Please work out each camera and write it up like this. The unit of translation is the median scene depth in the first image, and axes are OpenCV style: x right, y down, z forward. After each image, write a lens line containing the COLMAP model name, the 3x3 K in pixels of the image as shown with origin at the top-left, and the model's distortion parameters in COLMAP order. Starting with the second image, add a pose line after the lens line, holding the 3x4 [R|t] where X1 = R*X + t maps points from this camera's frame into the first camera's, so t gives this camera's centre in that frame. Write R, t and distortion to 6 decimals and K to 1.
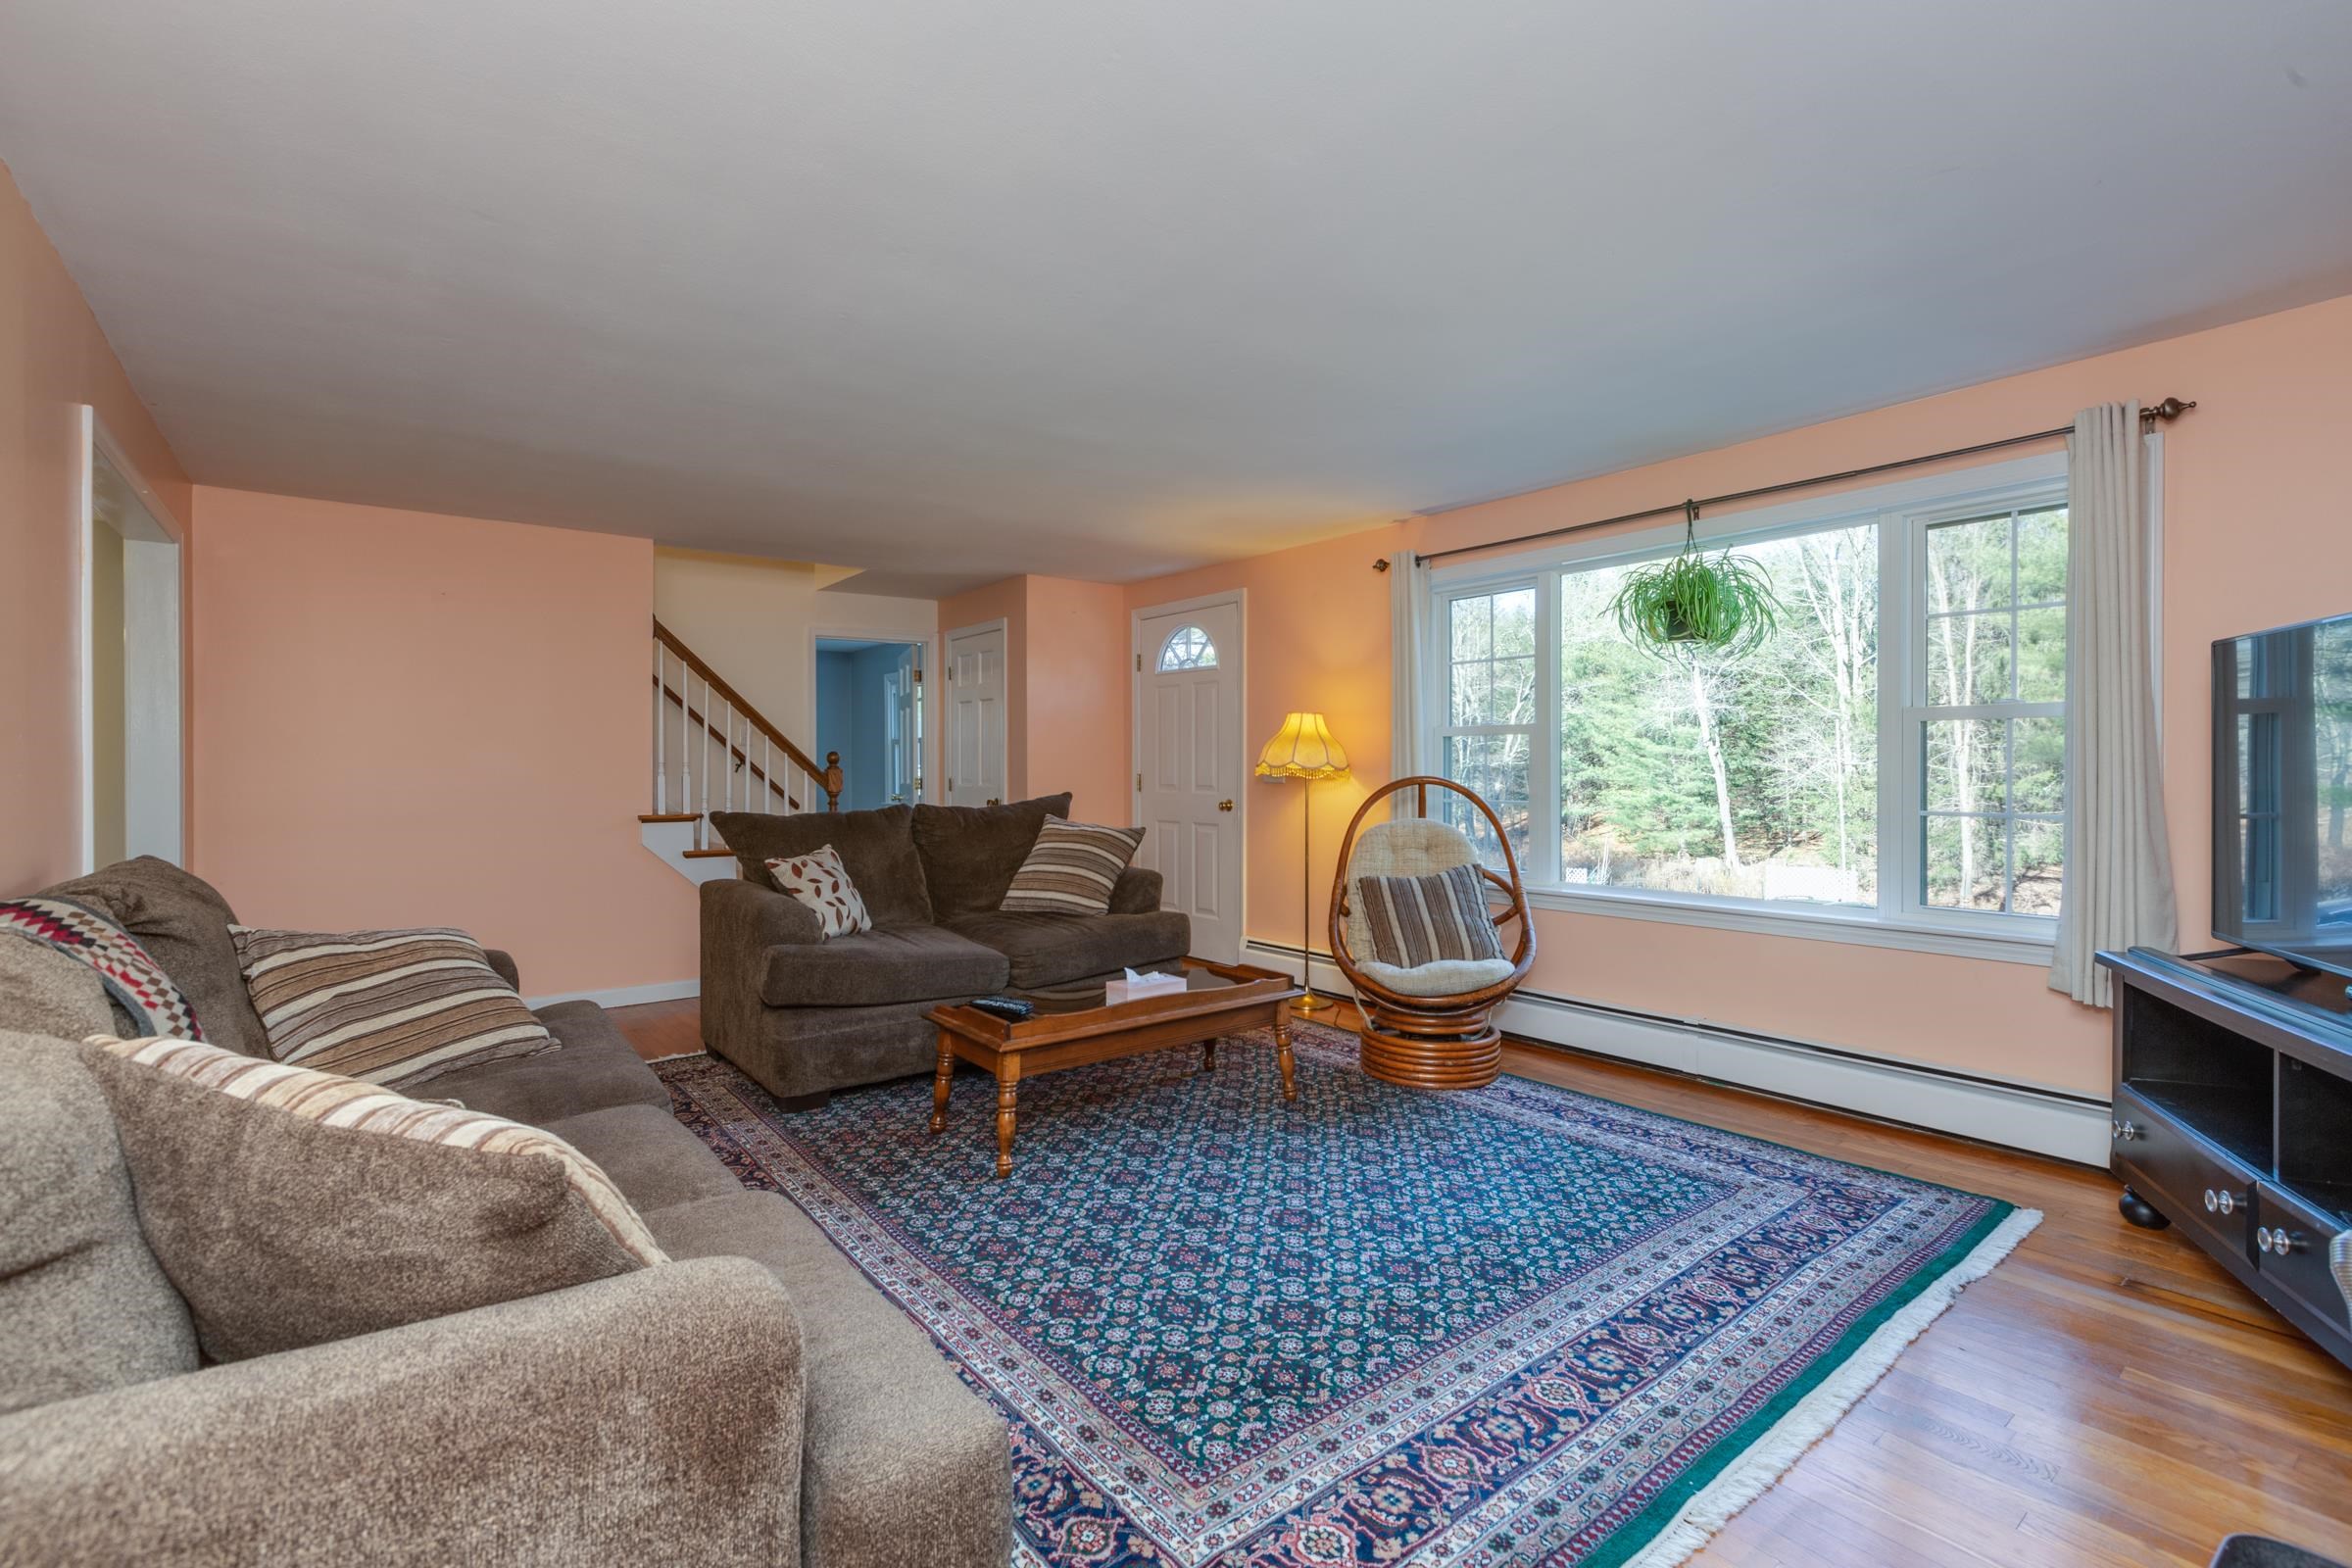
lens RADIAL K [[1053.9, 0, 1176.8], [0, 1053.9, 750.4], [0, 0, 1]] dist [-0.000723, -0.000128]
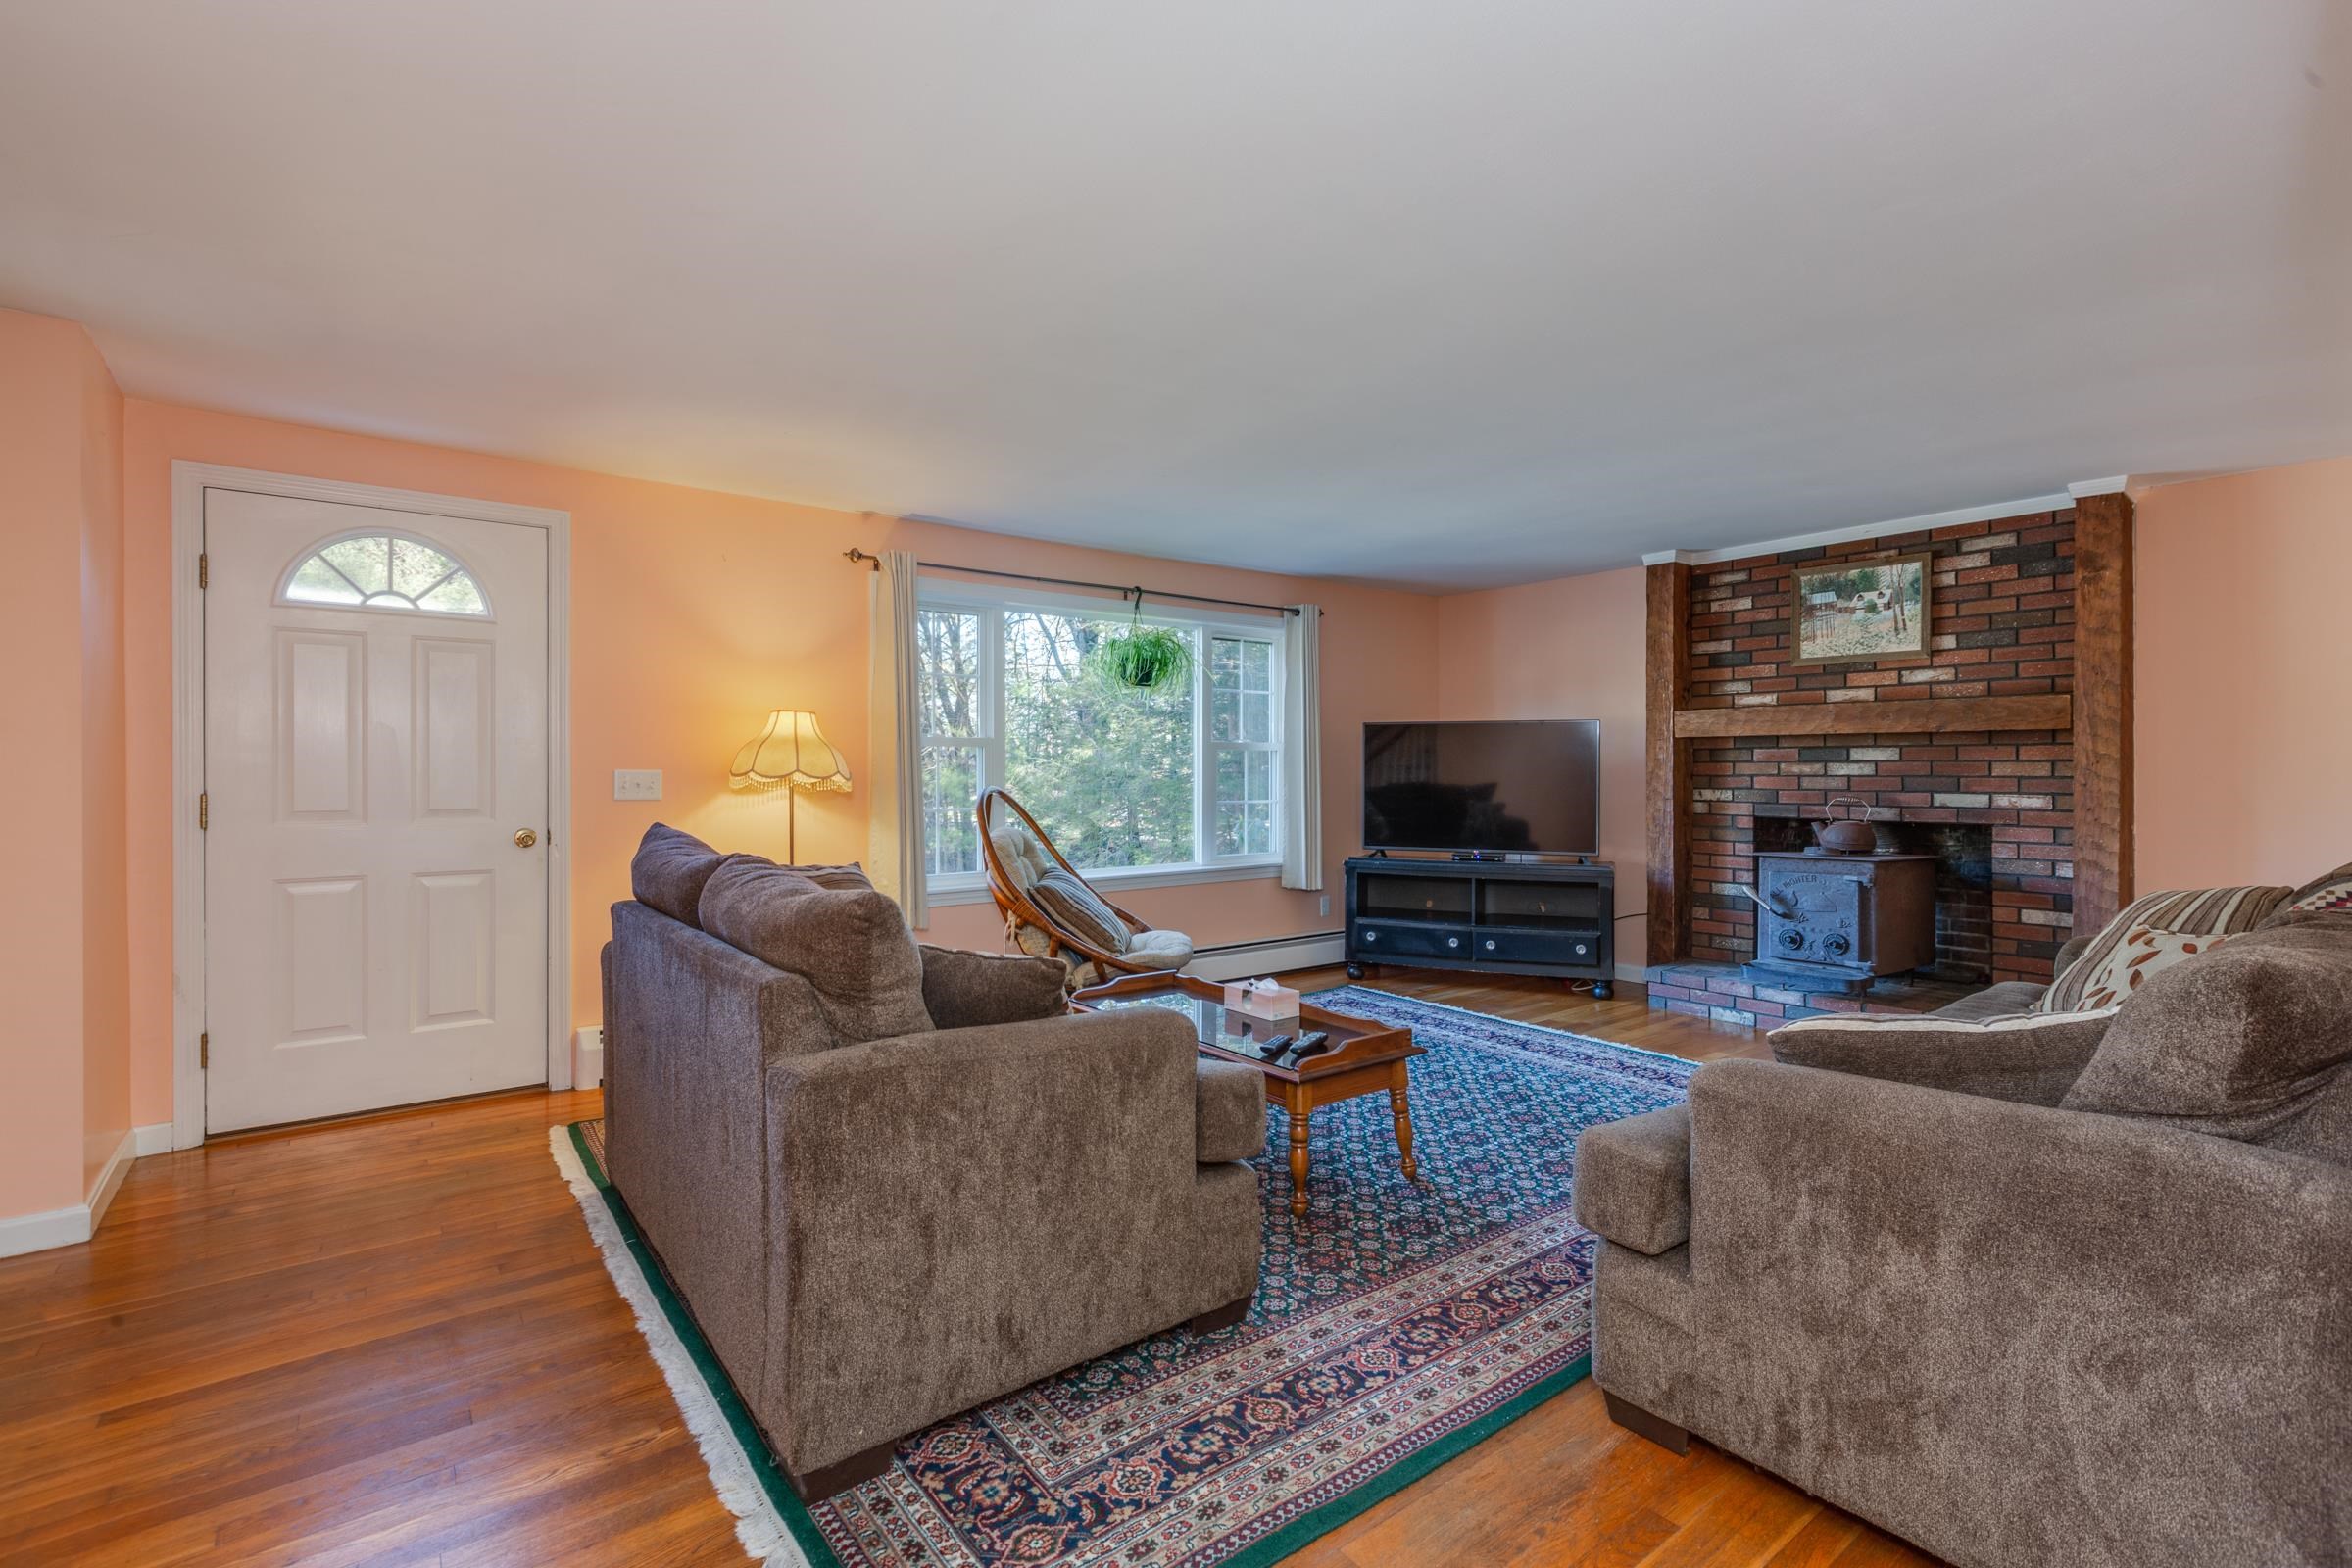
lens RADIAL K [[1053.5, 0, 1174.7], [0, 1053.5, 773.3], [0, 0, 1]] dist [0.006775, -0.000389]
pose [[0.019121, -0.001942, 0.999815, -1.228672], [-0.010459, 0.999943, 0.002142, 0.009841], [-0.999762, -0.010498, 0.019099, 1.243679]]
